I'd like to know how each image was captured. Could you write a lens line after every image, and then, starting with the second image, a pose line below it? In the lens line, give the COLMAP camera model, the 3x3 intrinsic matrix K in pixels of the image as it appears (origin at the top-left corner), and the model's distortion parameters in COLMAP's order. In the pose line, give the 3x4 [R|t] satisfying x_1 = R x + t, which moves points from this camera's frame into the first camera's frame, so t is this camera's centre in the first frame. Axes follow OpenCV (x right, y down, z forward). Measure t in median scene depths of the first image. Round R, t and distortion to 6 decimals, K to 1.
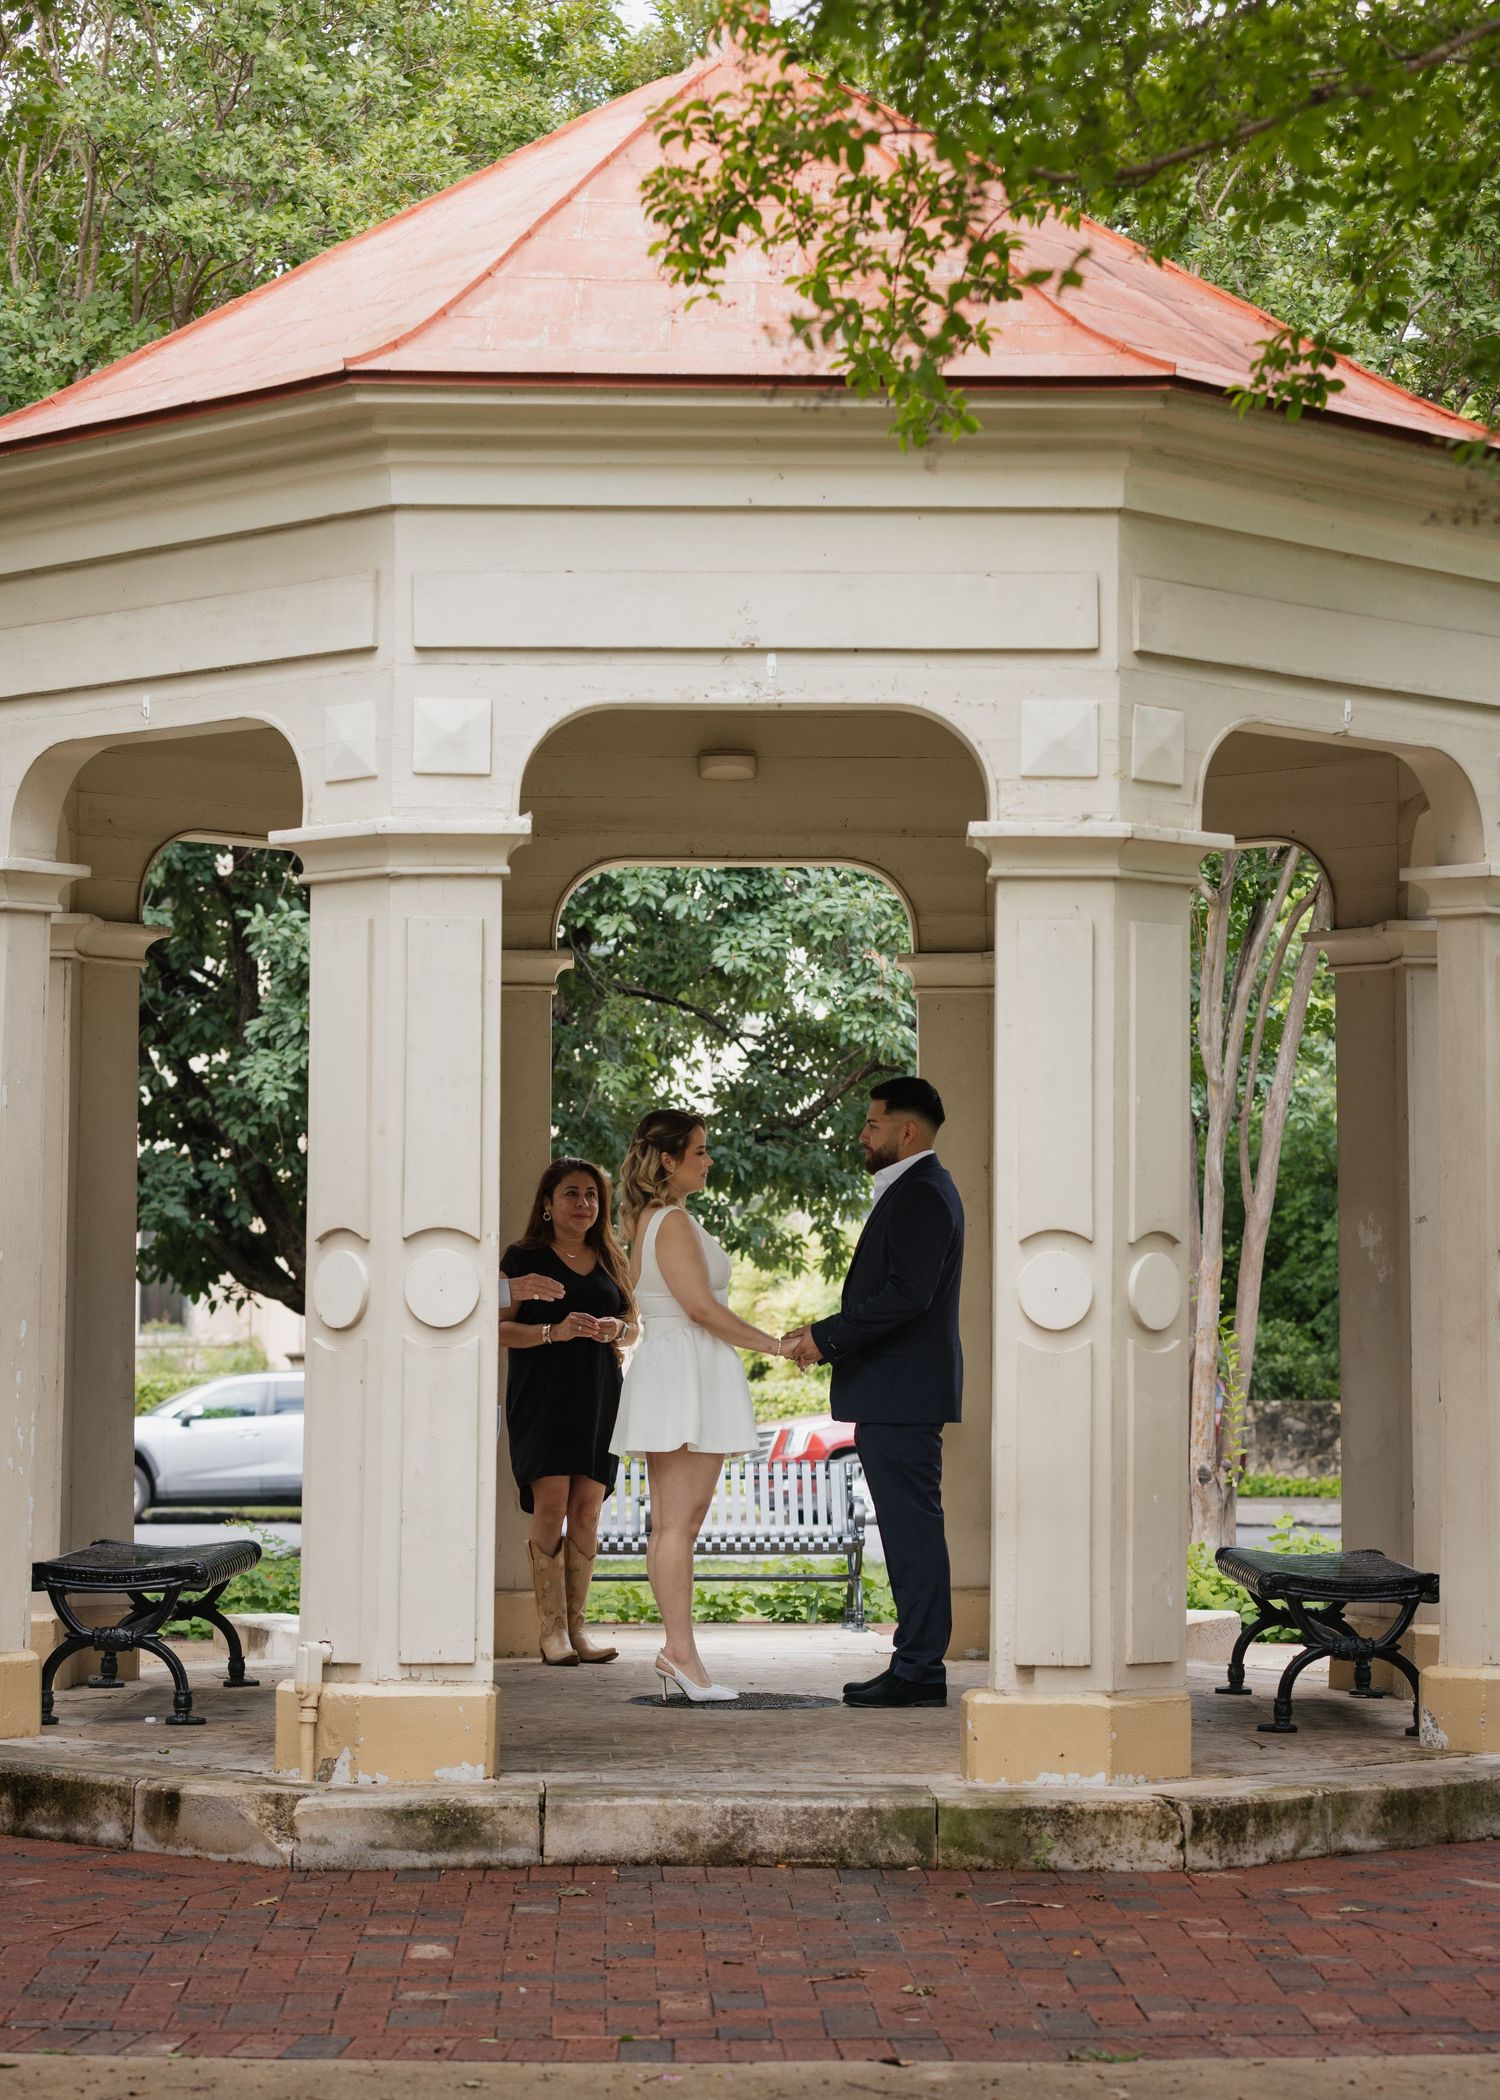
lens RADIAL K [[4928.3, 0, 750.0], [0, 4928.3, 1069.7], [0, 0, 1]] dist [0.126850, -0.397102]
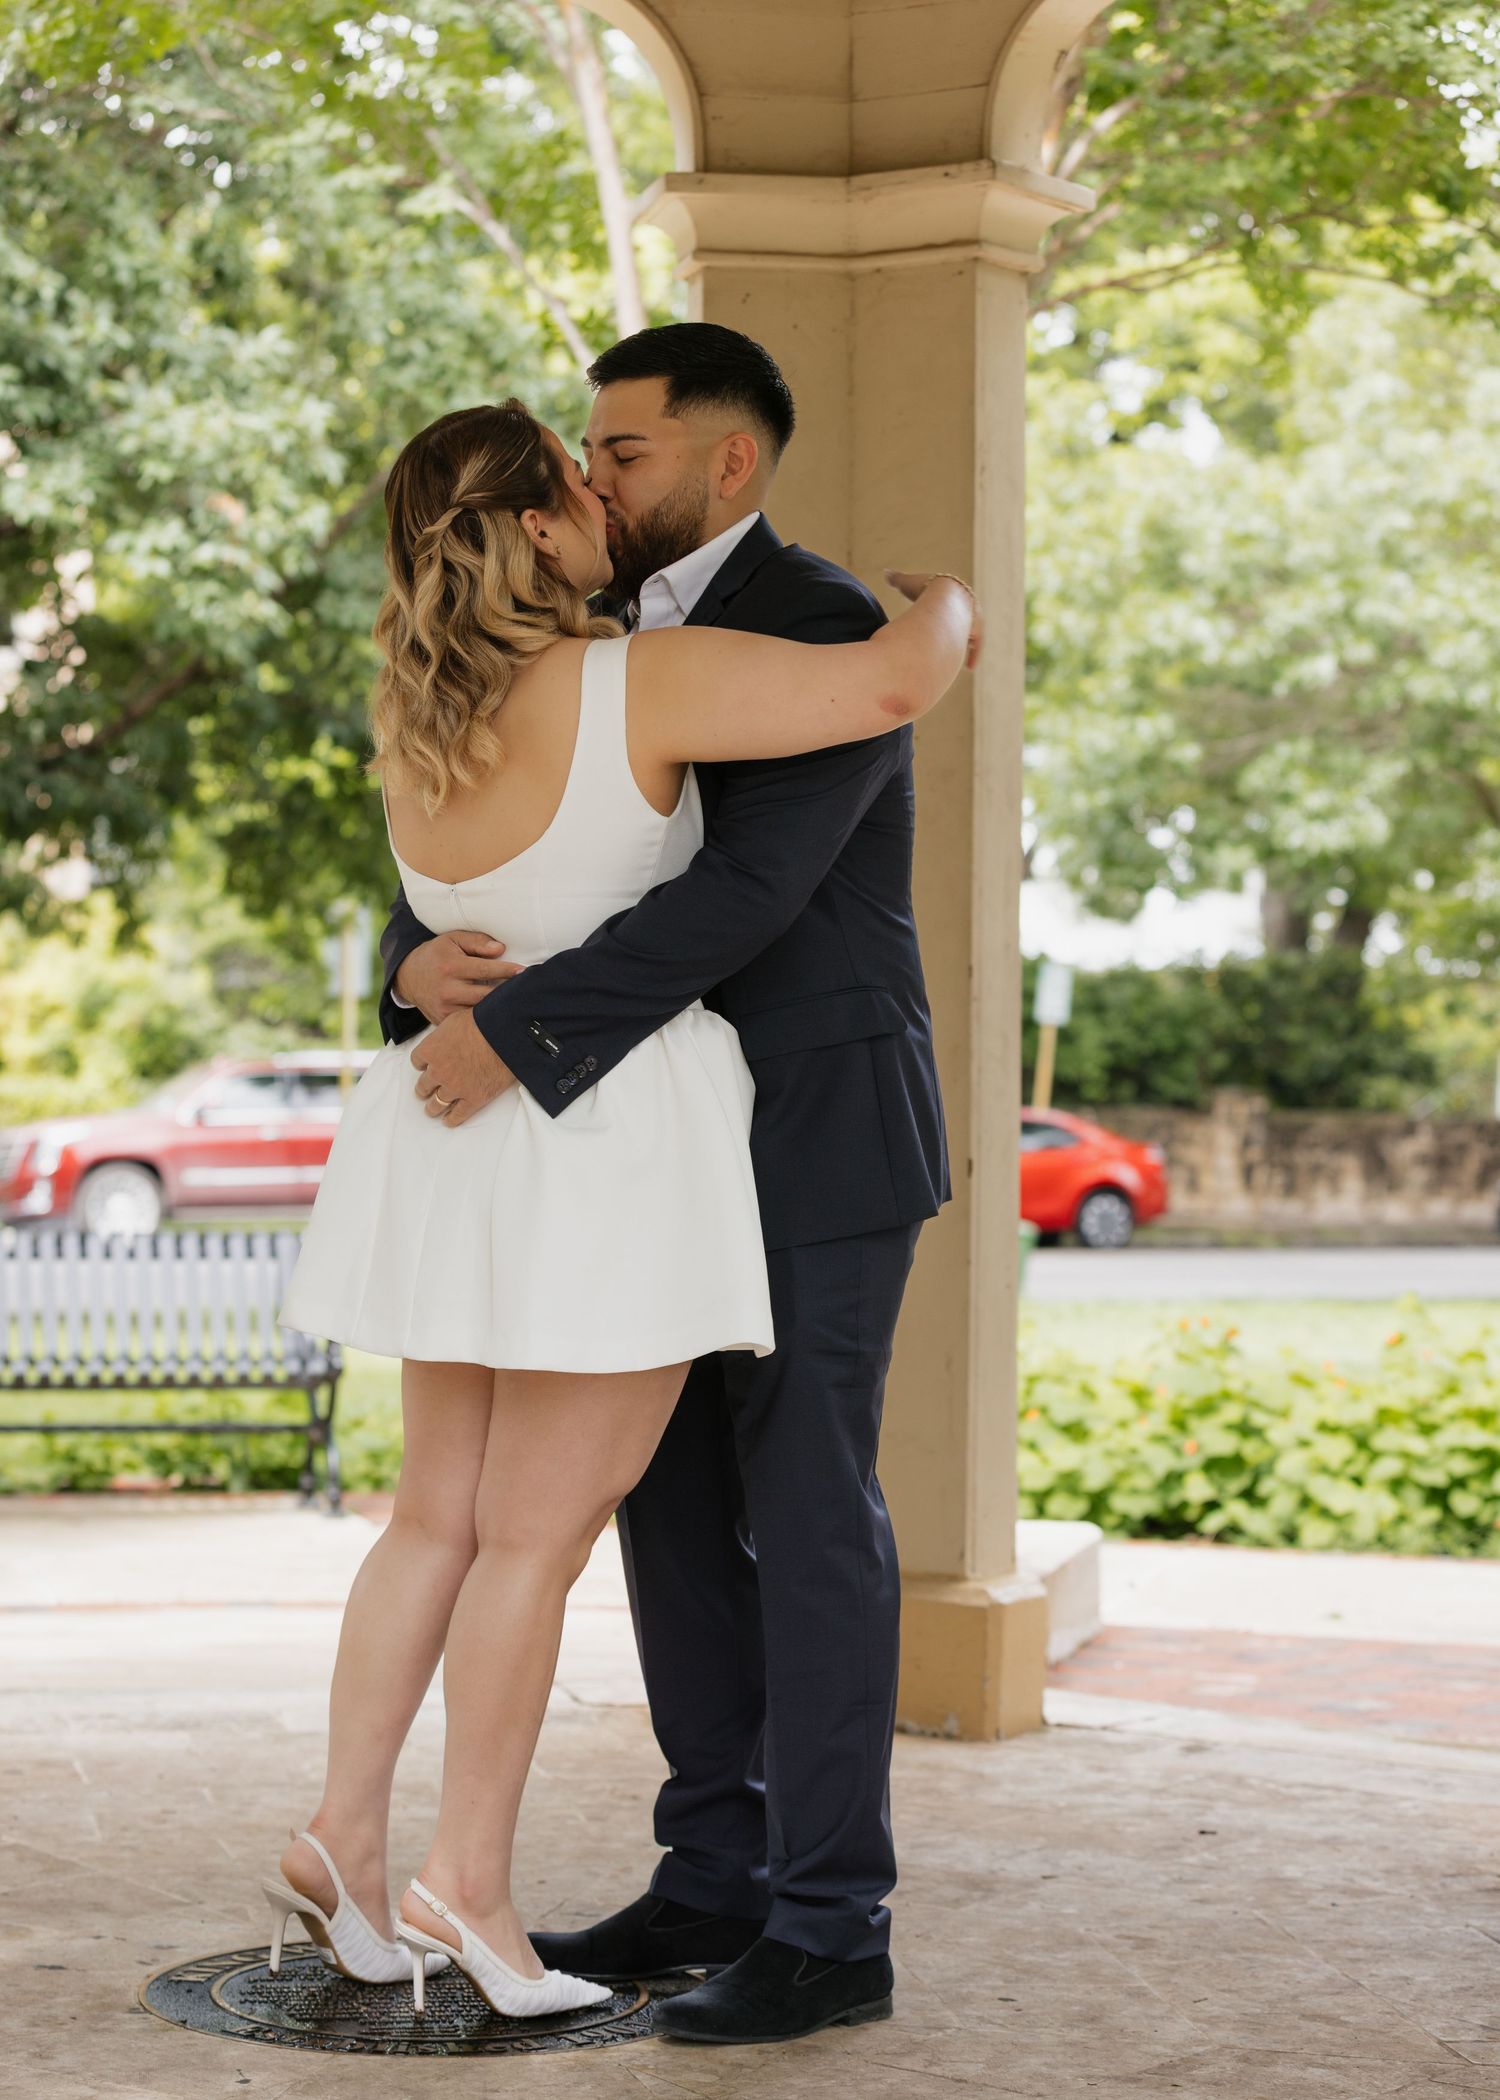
lens RADIAL K [[4977.6, 0, 750.0], [0, 4977.6, 1050.0], [0, 0, 1]] dist [-0.100823, -0.469682]
pose [[0.986576, 0.006500, 0.163173, -0.043065], [-0.015857, 0.998299, 0.056108, 0.037248], [-0.162530, -0.057943, 0.985001, 0.657541]]
